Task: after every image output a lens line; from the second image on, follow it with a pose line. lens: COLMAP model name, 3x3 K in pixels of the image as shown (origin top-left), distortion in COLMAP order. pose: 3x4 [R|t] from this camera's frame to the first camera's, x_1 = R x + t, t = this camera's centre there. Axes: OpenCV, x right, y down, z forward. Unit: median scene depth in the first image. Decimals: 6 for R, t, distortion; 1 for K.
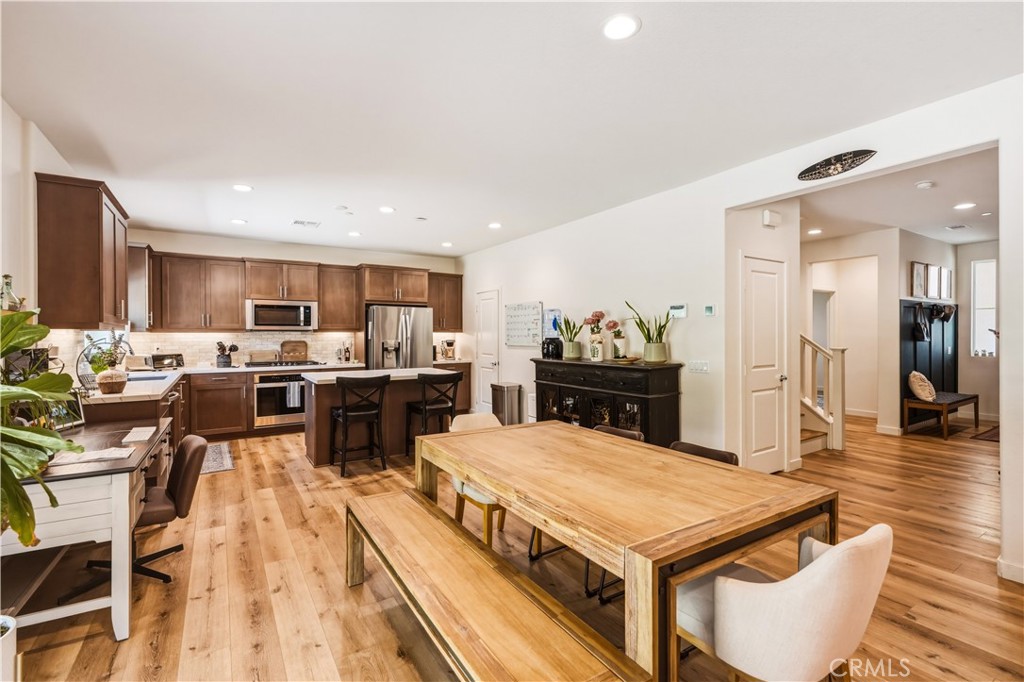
lens RADIAL K [[463.0, 0, 510.9], [0, 463.0, 337.8], [0, 0, 1]] dist [0.001701, 0.000786]
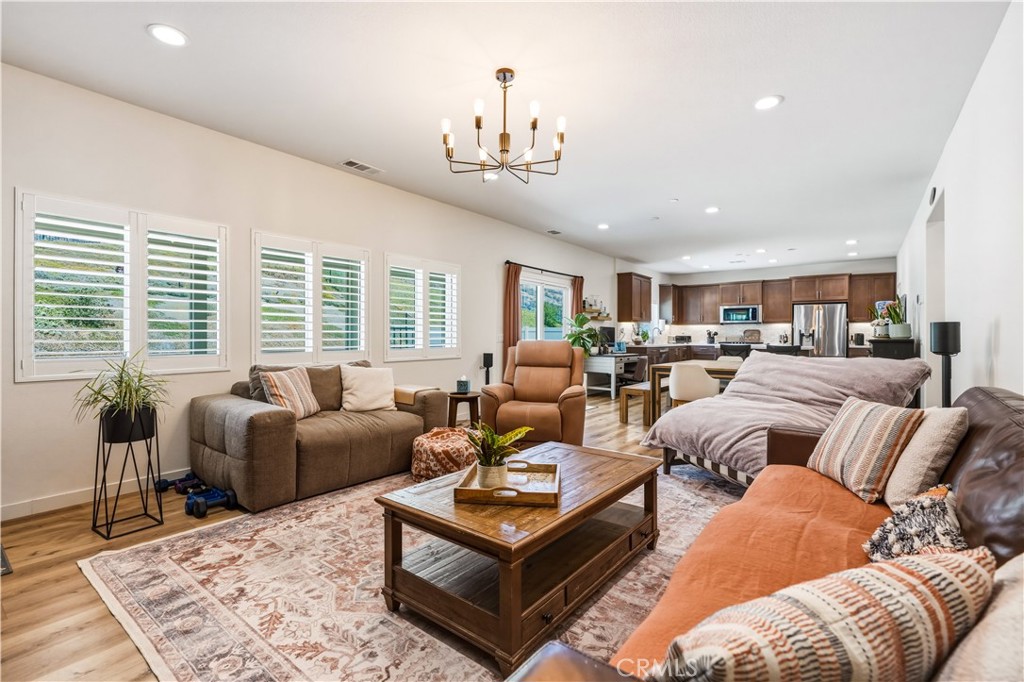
lens RADIAL K [[463.0, 0, 514.6], [0, 463.0, 333.6], [0, 0, 1]] dist [0.001701, 0.000786]
pose [[0.353474, 0.000546, -0.935444, 0.805236], [-0.008714, 0.999958, -0.002709, 0.034478], [0.935404, 0.009109, 0.353464, -0.367522]]
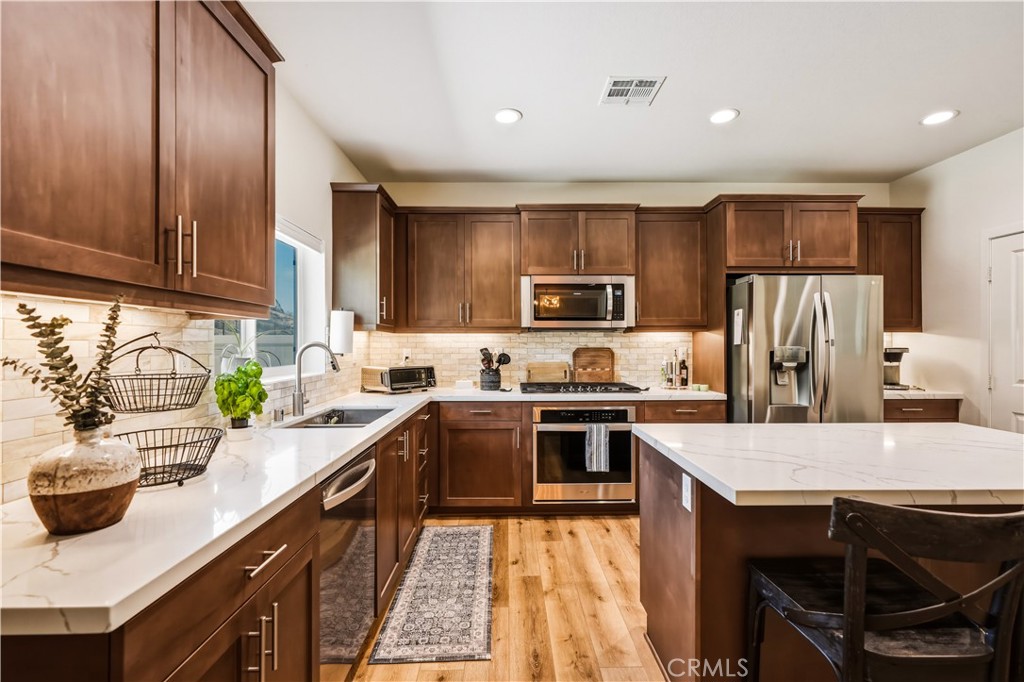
lens RADIAL K [[463.0, 0, 512.9], [0, 463.0, 344.4], [0, 0, 1]] dist [0.001701, 0.000786]
pose [[0.850944, 0.002832, -0.525249, -0.266037], [-0.003772, 0.999993, -0.000719, 0.004056], [0.525243, 0.002593, 0.850948, 0.483396]]
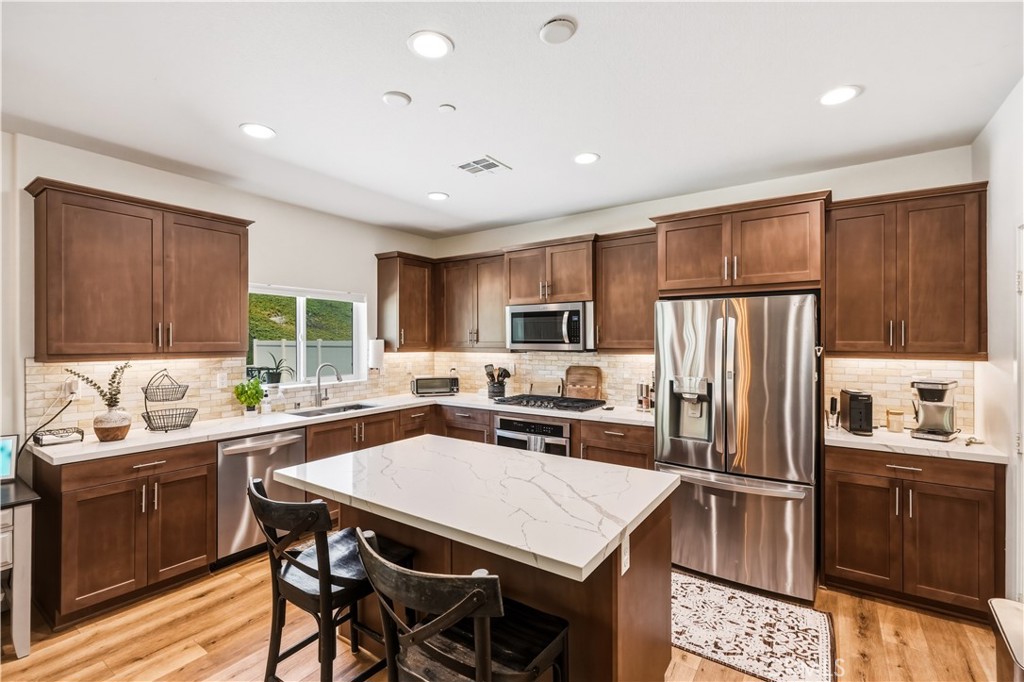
lens RADIAL K [[463.0, 0, 513.3], [0, 463.0, 337.2], [0, 0, 1]] dist [0.001701, 0.000786]
pose [[0.390075, -0.001822, -0.920781, 0.083901], [-0.002870, 0.999991, -0.003195, -0.032425], [0.920779, 0.003889, 0.390066, 0.717115]]
